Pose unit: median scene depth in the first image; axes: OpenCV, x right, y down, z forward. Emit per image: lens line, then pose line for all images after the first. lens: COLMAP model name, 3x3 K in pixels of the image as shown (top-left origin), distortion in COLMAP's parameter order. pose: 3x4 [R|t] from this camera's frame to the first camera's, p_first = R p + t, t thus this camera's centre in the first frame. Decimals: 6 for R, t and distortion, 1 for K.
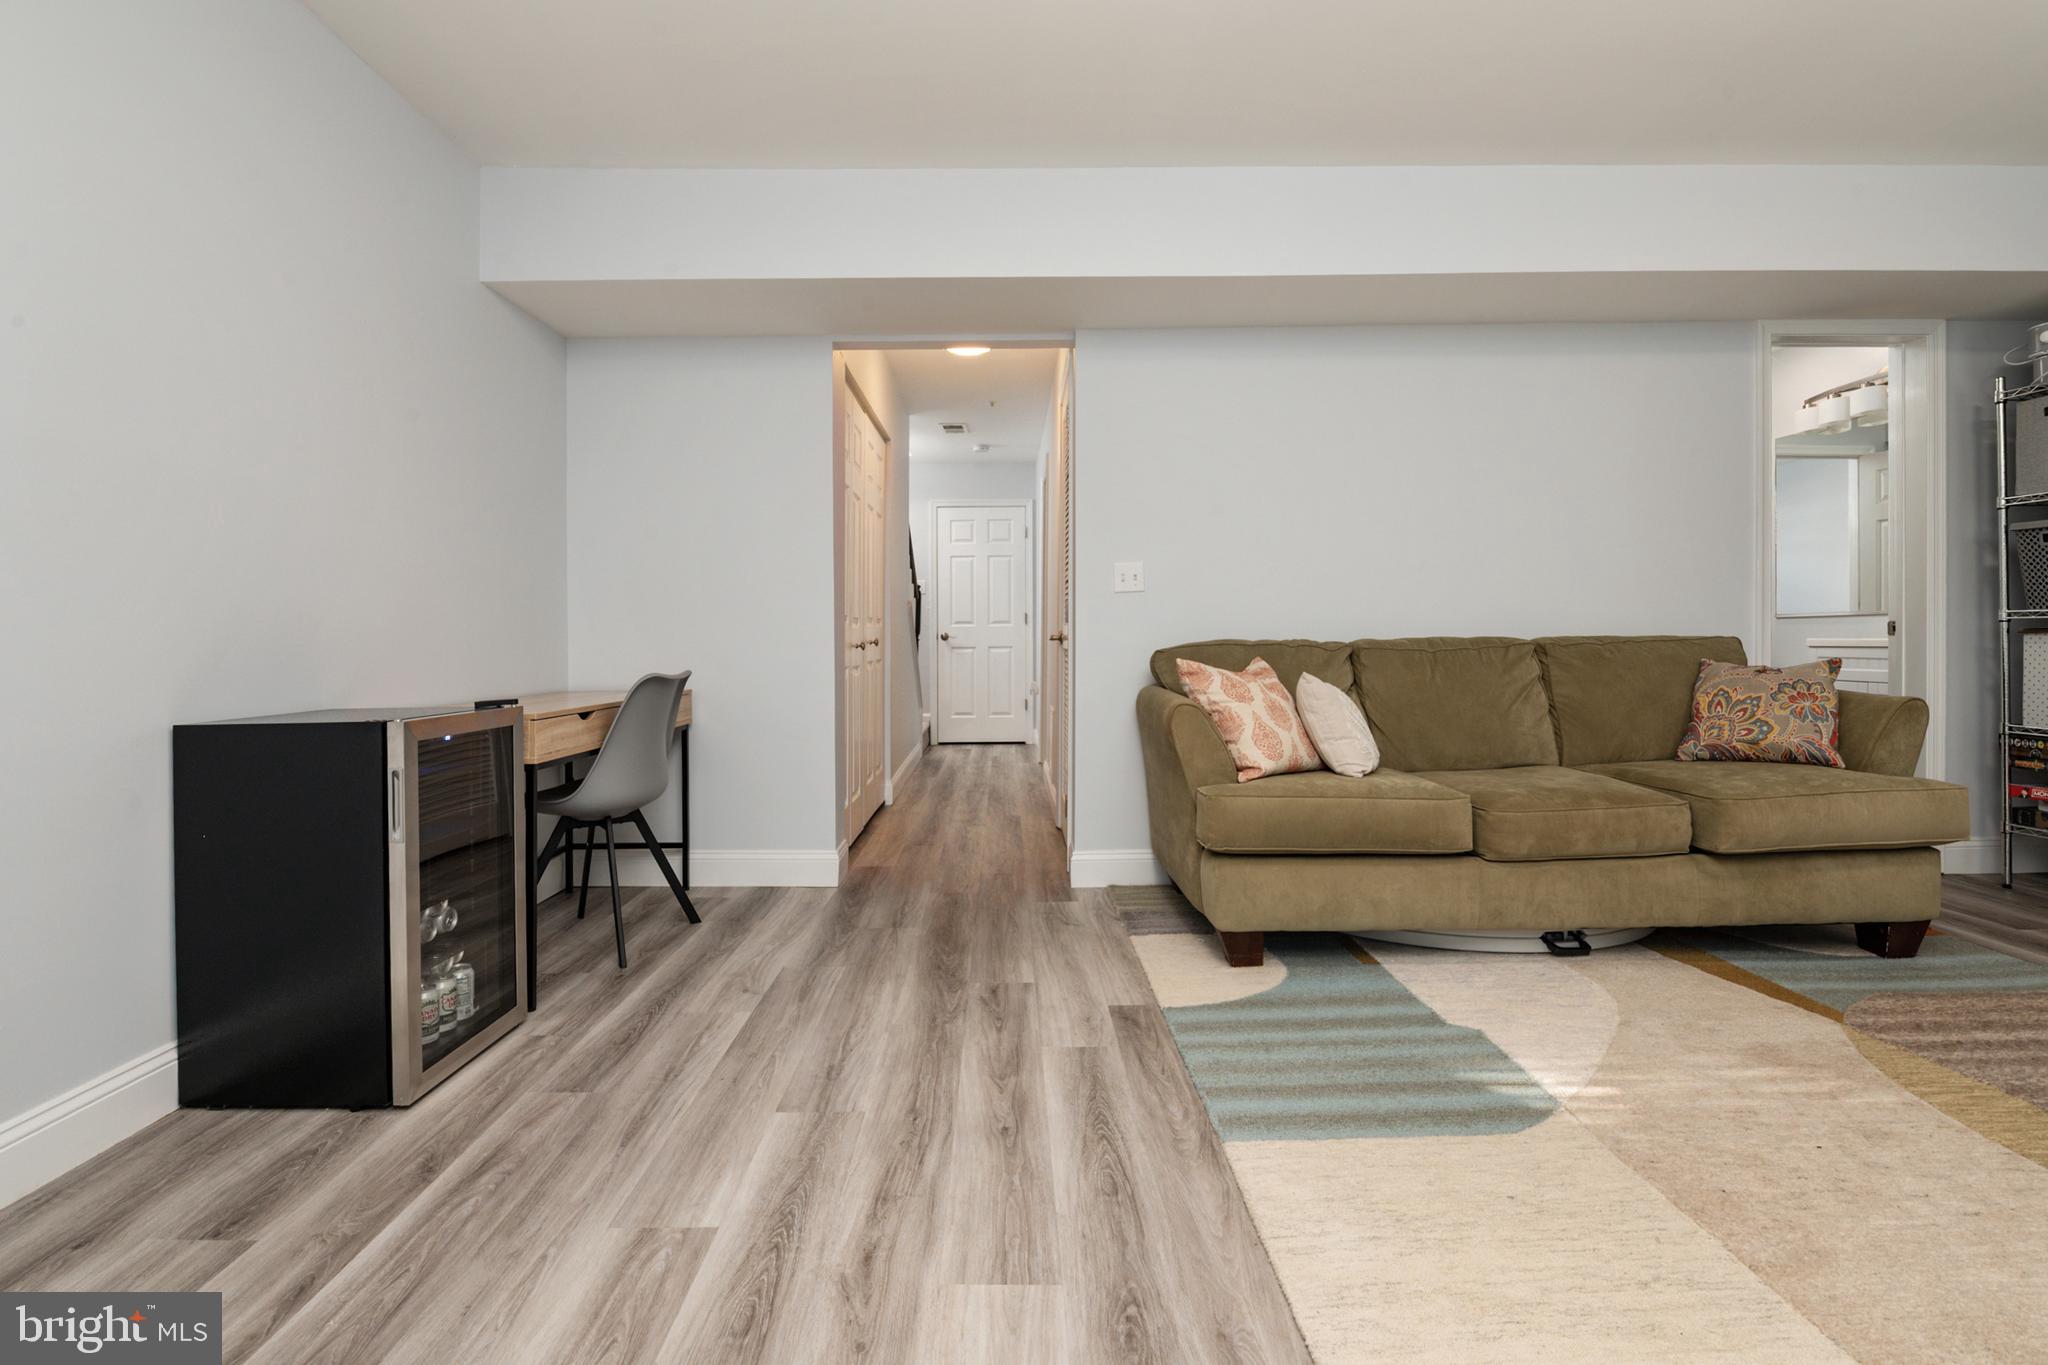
lens RADIAL K [[952.1, 0, 1008.2], [0, 952.1, 626.8], [0, 0, 1]] dist [-0.000417, -0.006044]
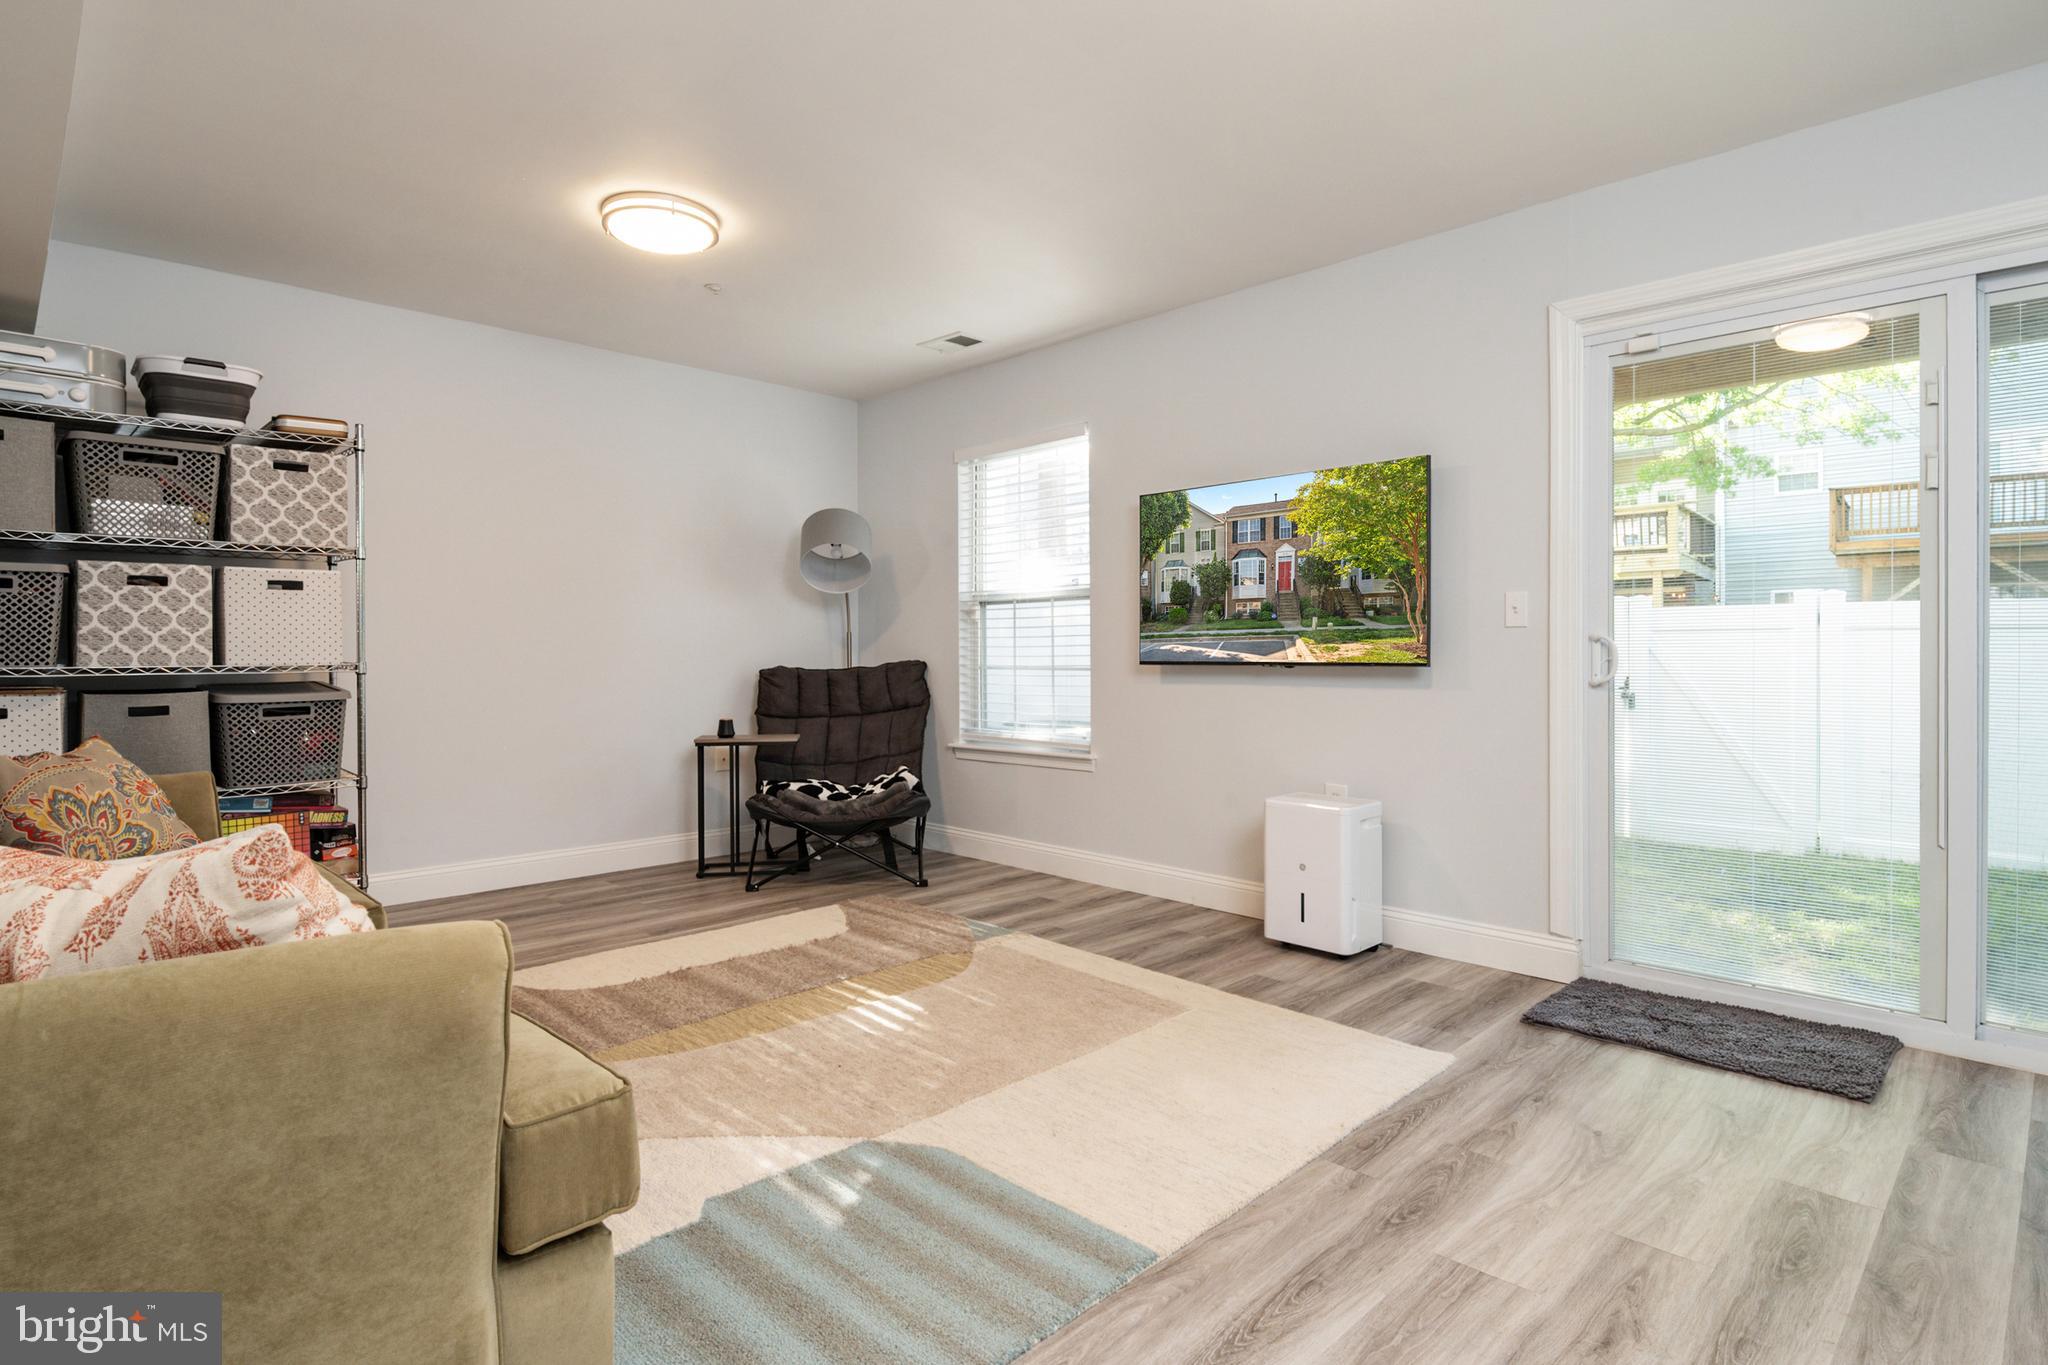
lens RADIAL K [[1027.3, 0, 1041.1], [0, 1027.3, 664.5], [0, 0, 1]] dist [0.000024, -0.001682]
pose [[-0.700839, 0.000479, 0.713319, -0.271212], [0.002362, 0.999996, 0.001649, -0.025167], [-0.713315, 0.002841, -0.700837, 1.180604]]
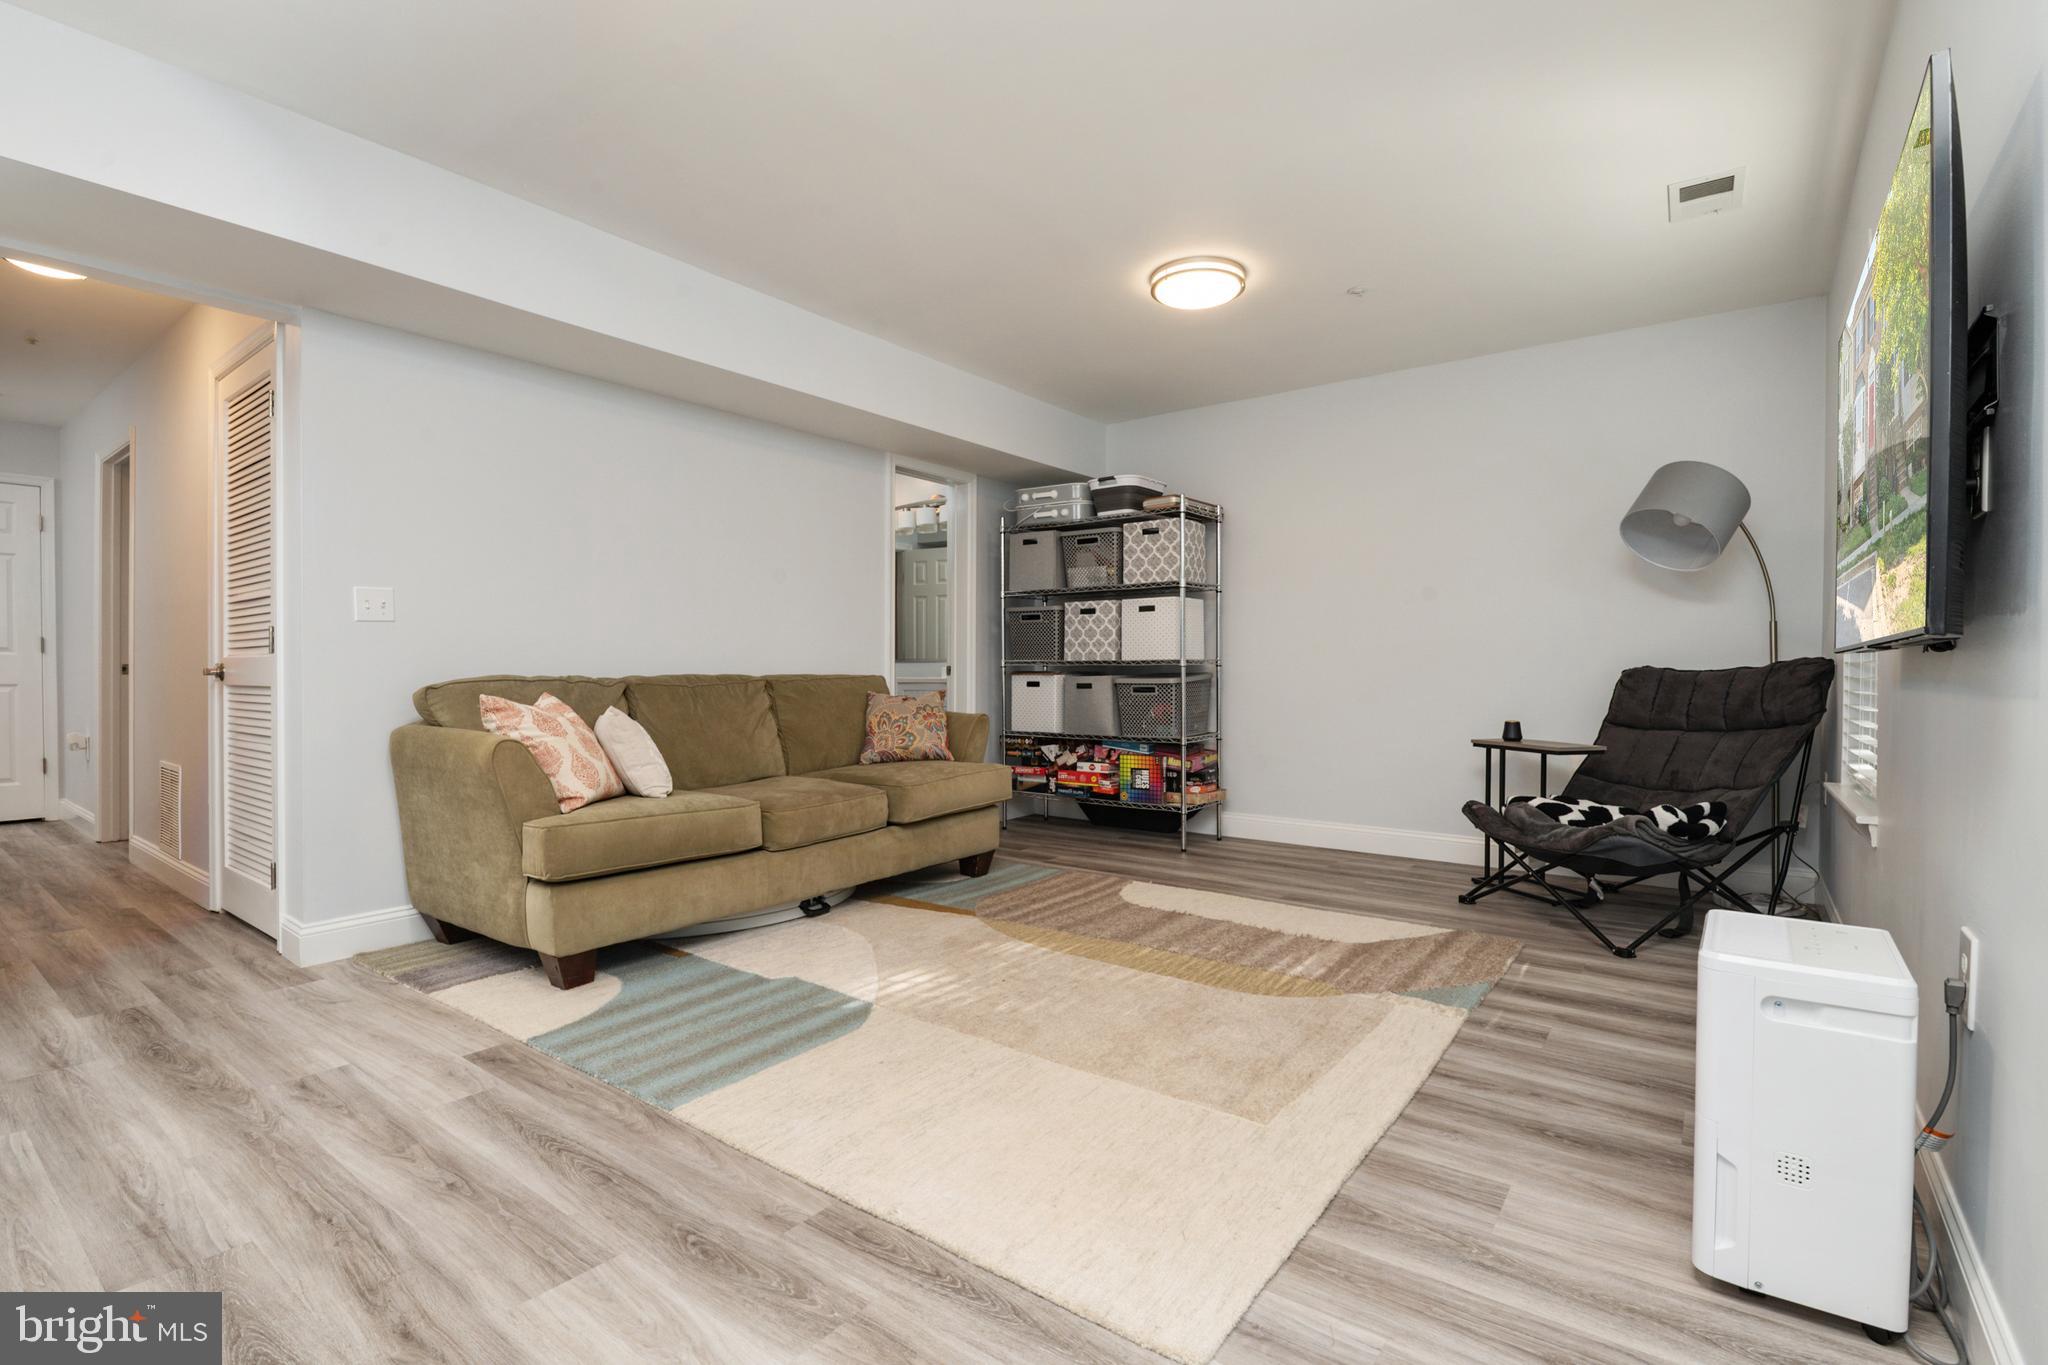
lens RADIAL K [[931.9, 0, 1036.4], [0, 931.9, 680.6], [0, 0, 1]] dist [-0.012021, -0.002648]
pose [[0.596000, 0.001306, 0.802983, -0.273564], [-0.013451, 0.999875, 0.008358, 0.004432], [-0.802872, -0.015782, 0.595943, -0.010695]]
